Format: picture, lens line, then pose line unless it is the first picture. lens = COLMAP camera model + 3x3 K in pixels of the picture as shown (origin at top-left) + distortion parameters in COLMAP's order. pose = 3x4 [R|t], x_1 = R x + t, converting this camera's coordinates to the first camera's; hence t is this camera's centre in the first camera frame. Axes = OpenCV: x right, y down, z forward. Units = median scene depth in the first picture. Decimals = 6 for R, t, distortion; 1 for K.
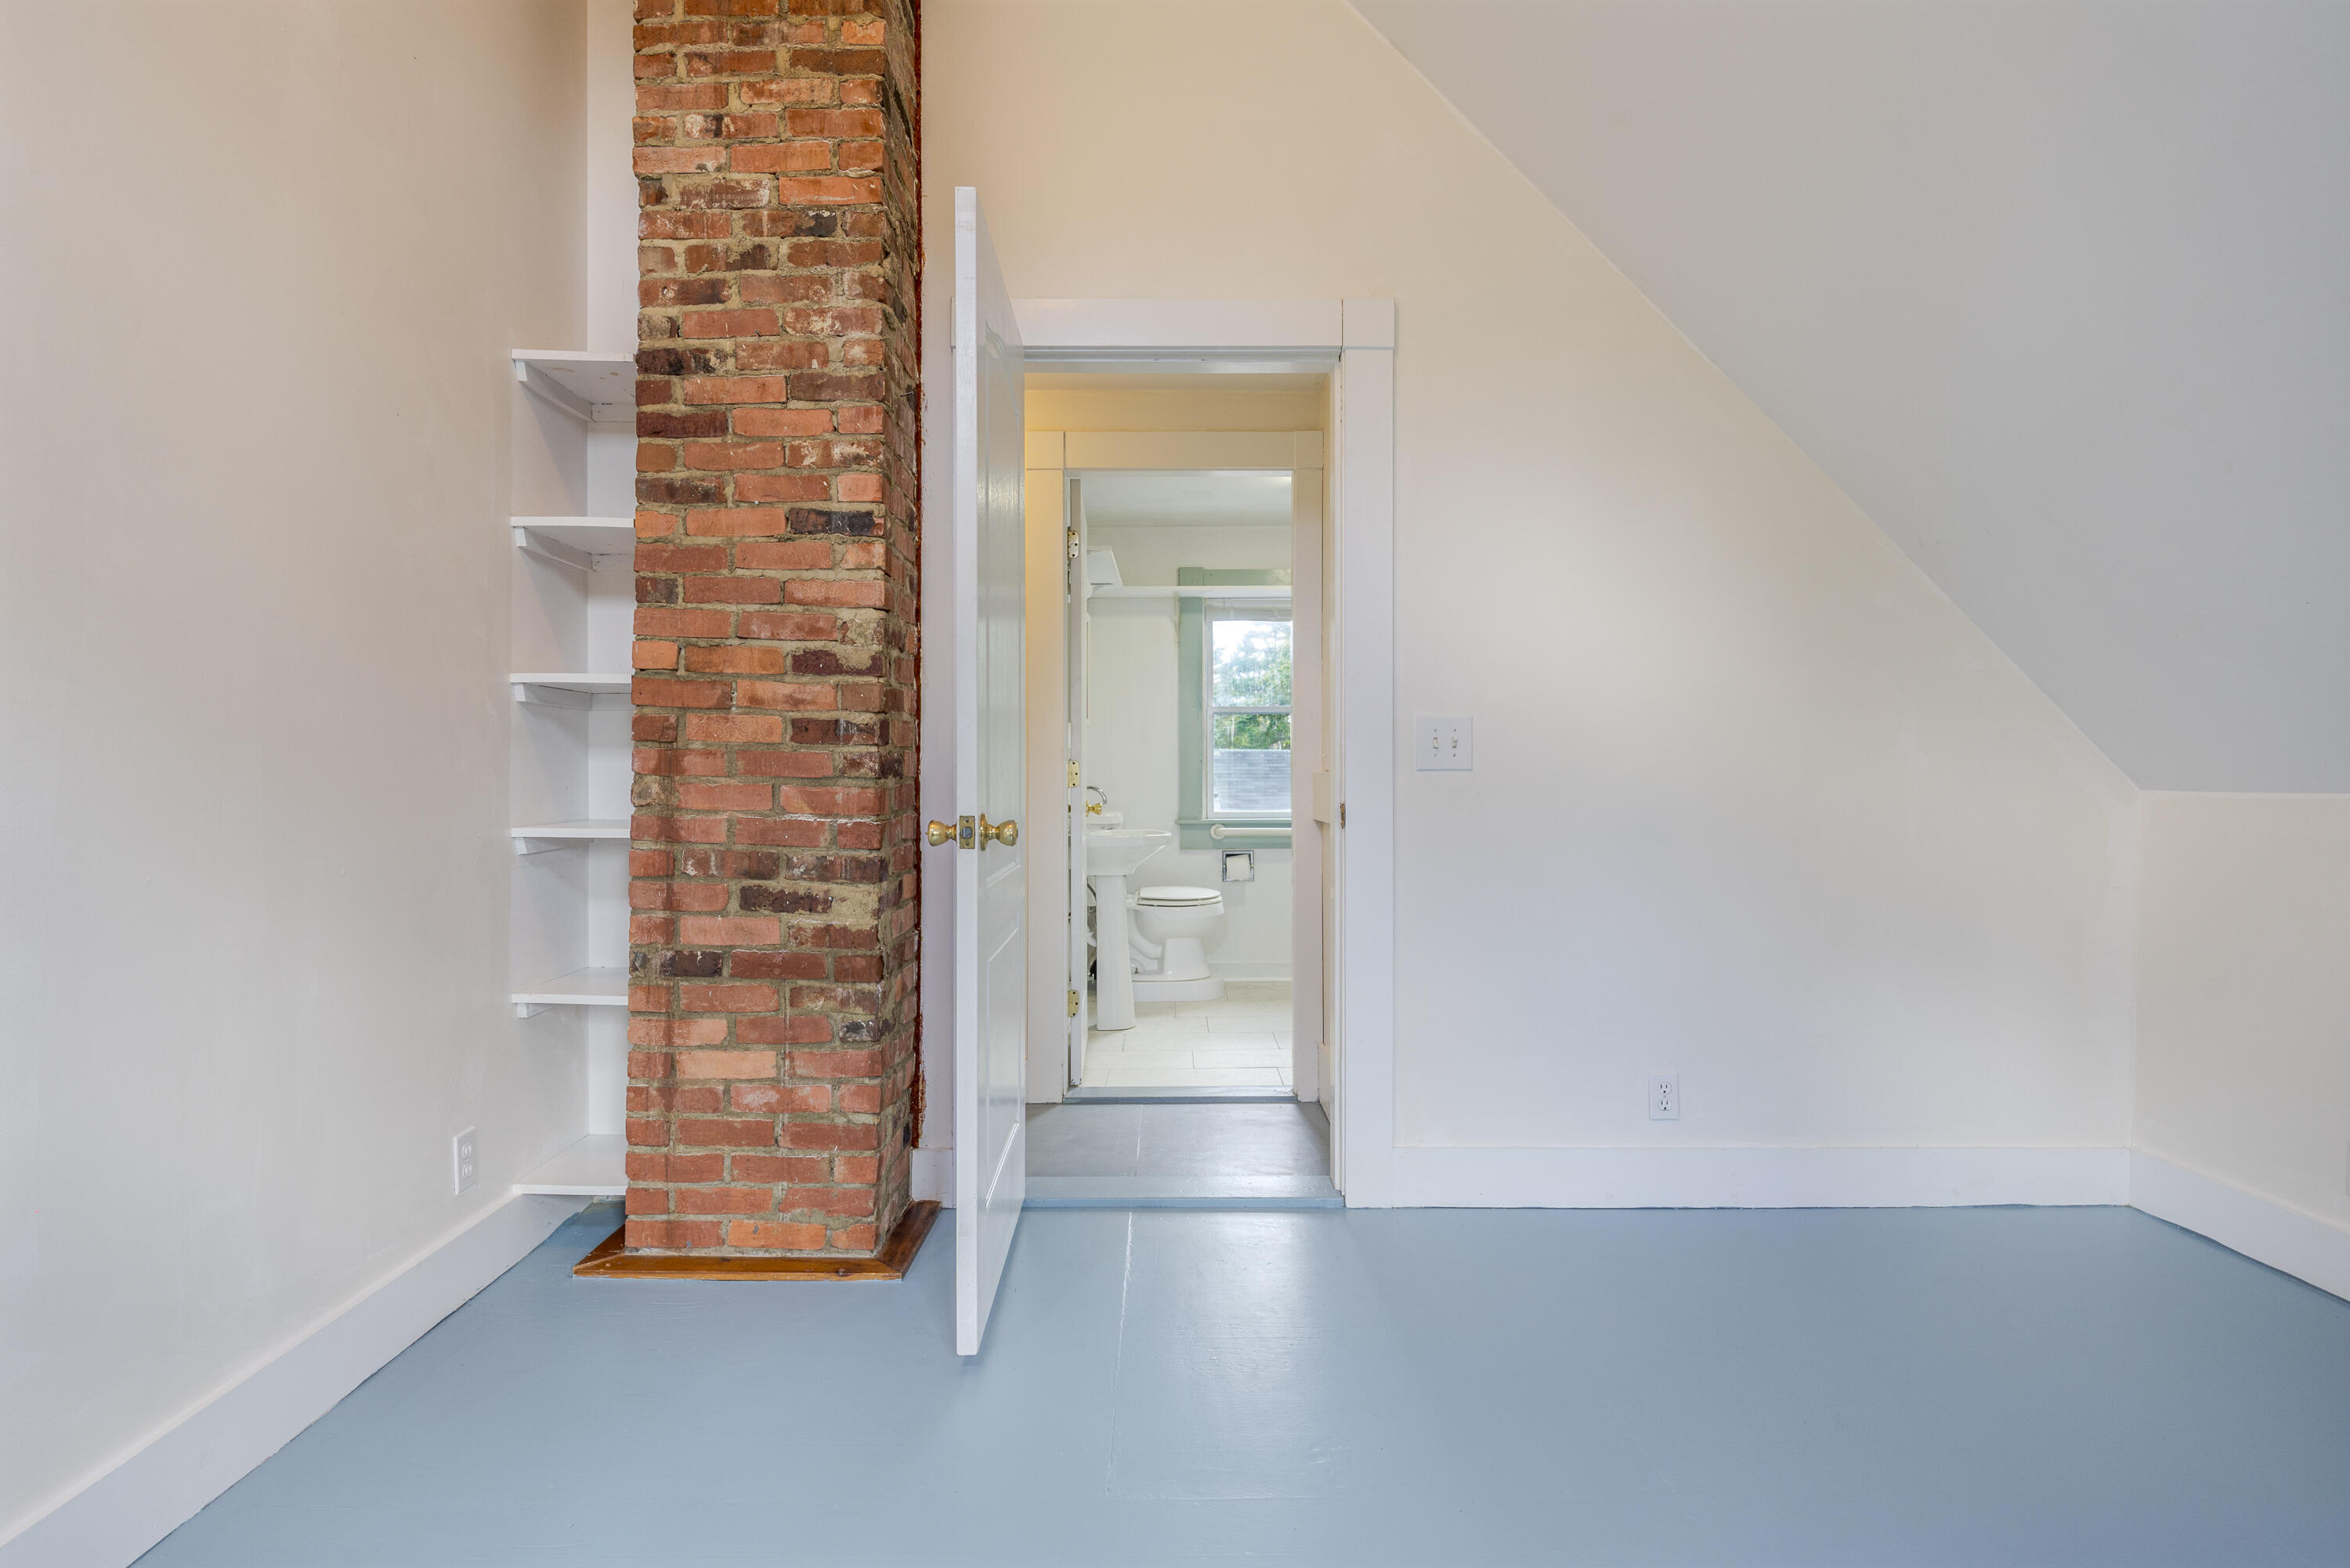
lens RADIAL K [[1236.2, 0, 1174.4], [0, 1236.2, 777.4], [0, 0, 1]] dist [-0.005484, -0.001153]
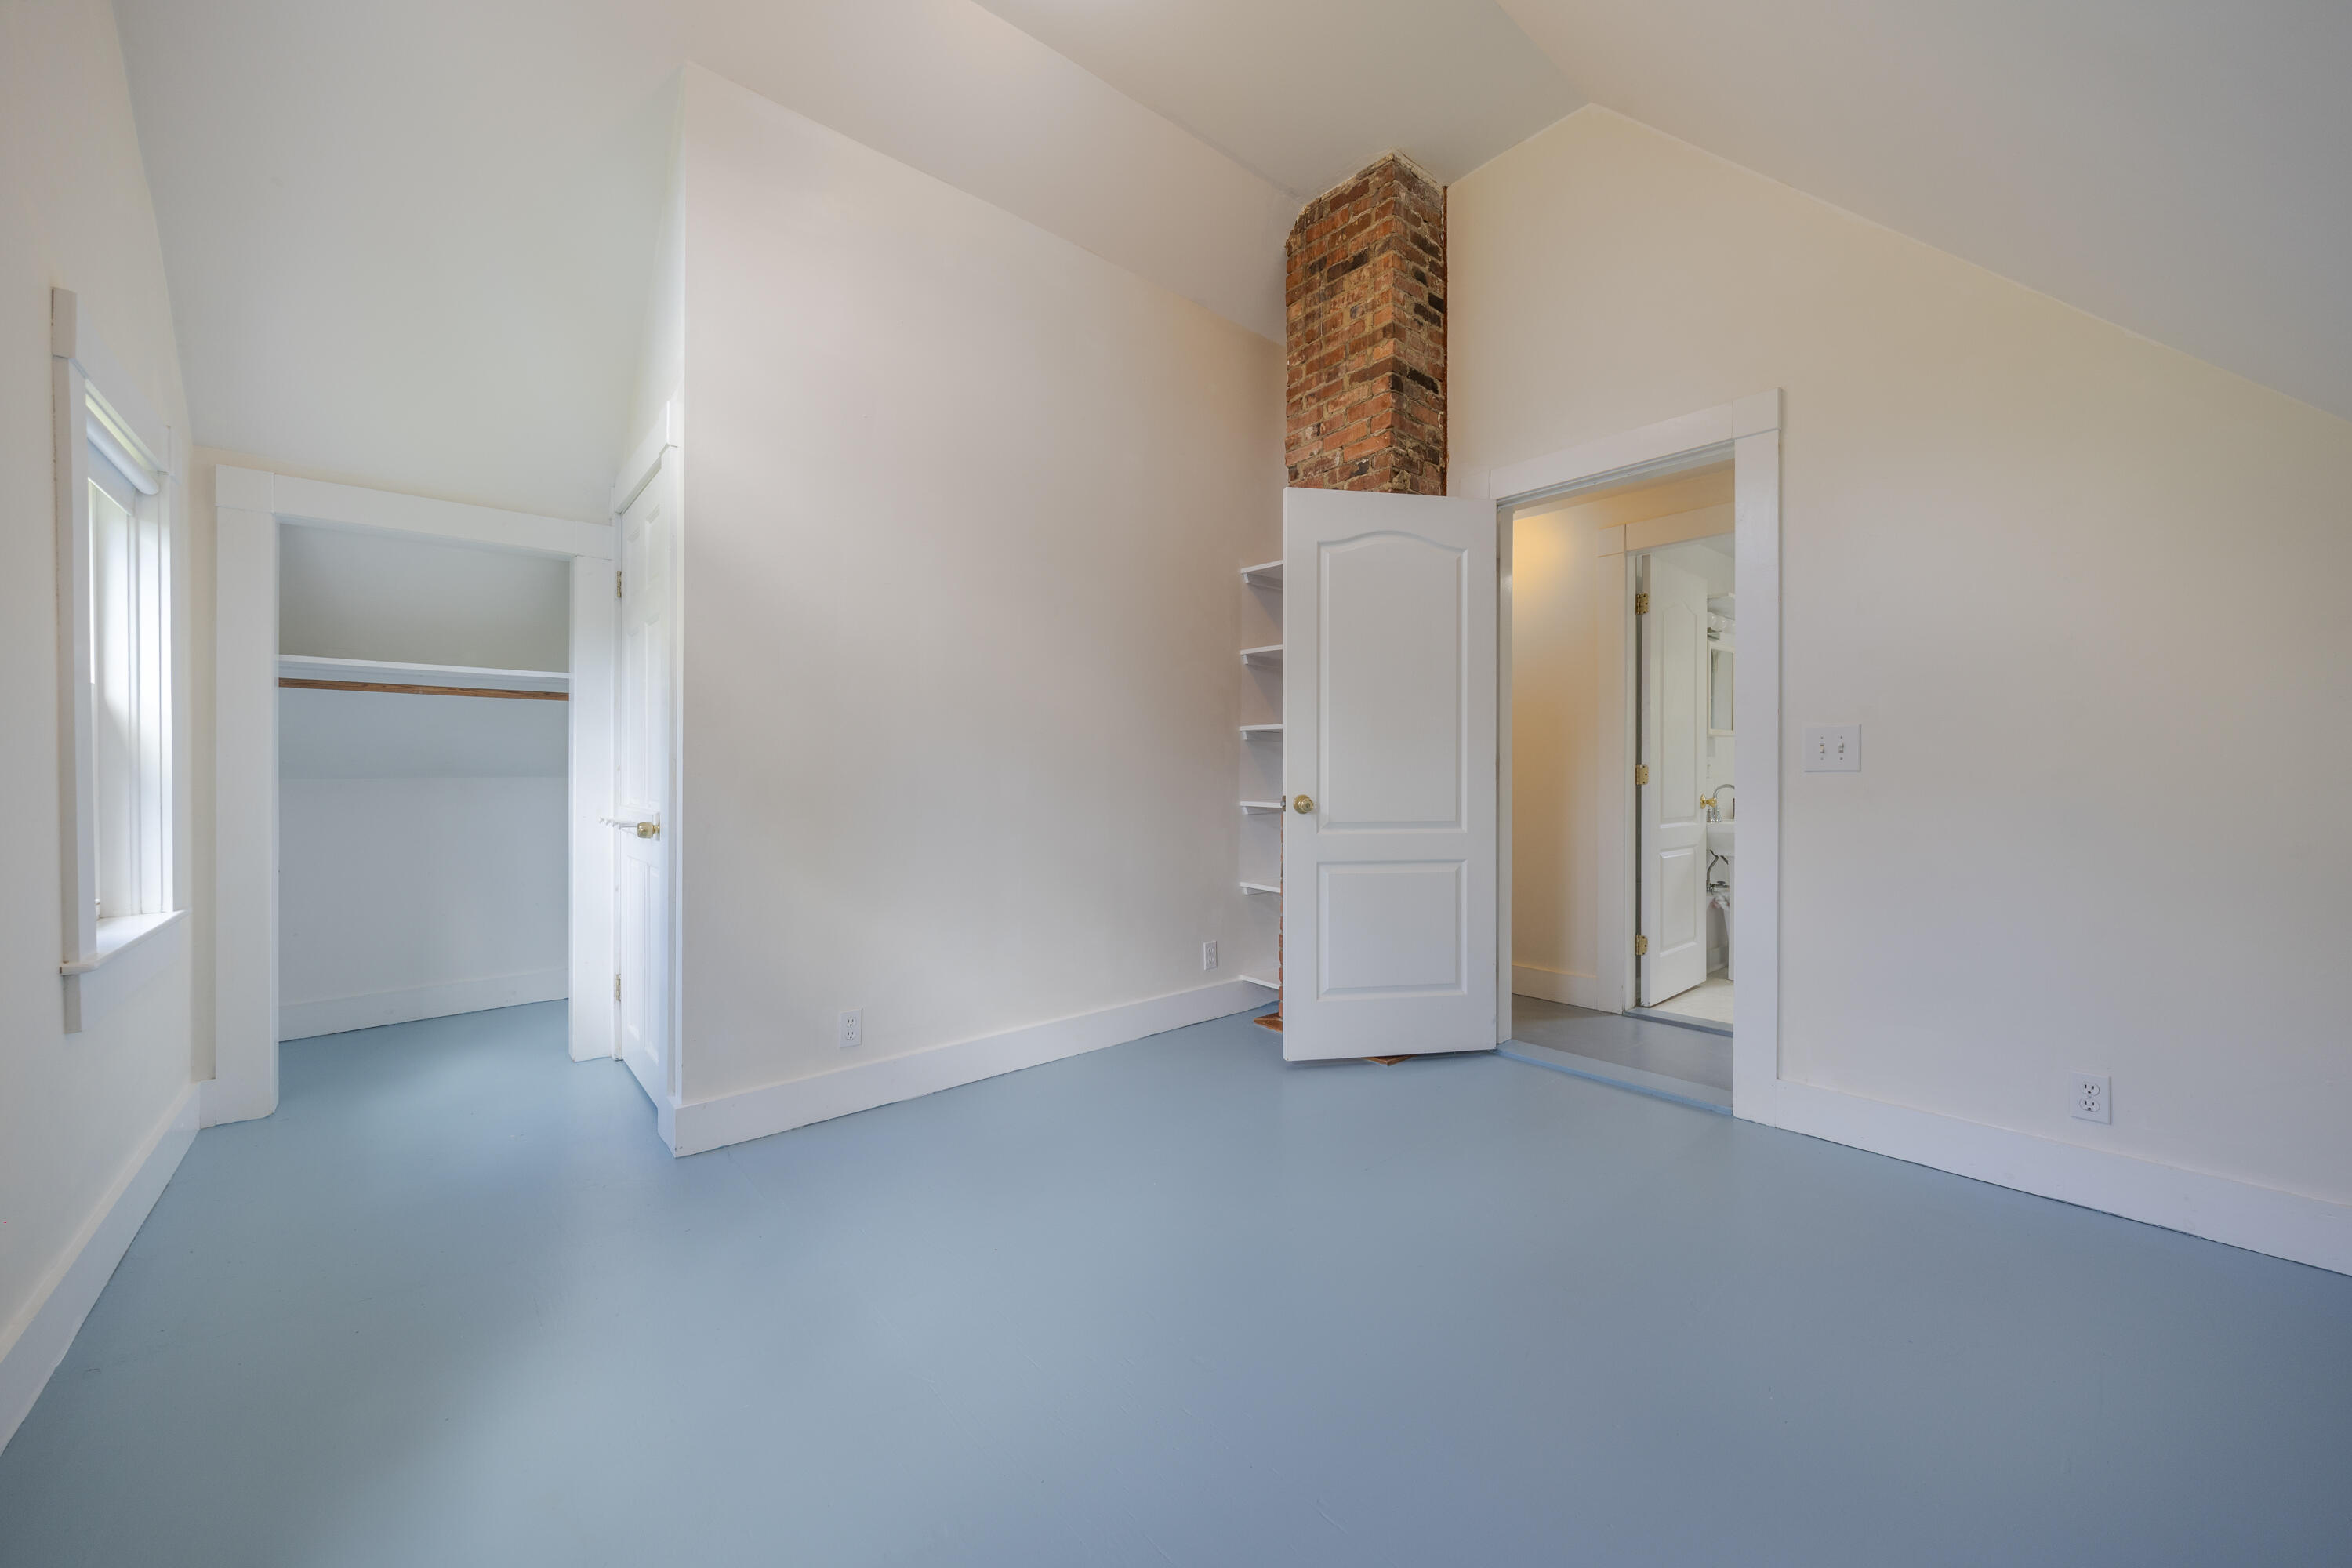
lens RADIAL K [[933.2, 0, 1167.1], [0, 933.2, 779.8], [0, 0, 1]] dist [-0.001347, -0.001491]
pose [[0.616027, 0.003150, -0.787719, 0.606277], [-0.001995, 0.999995, 0.002439, 0.001669], [0.787723, 0.000069, 0.616030, -0.055988]]
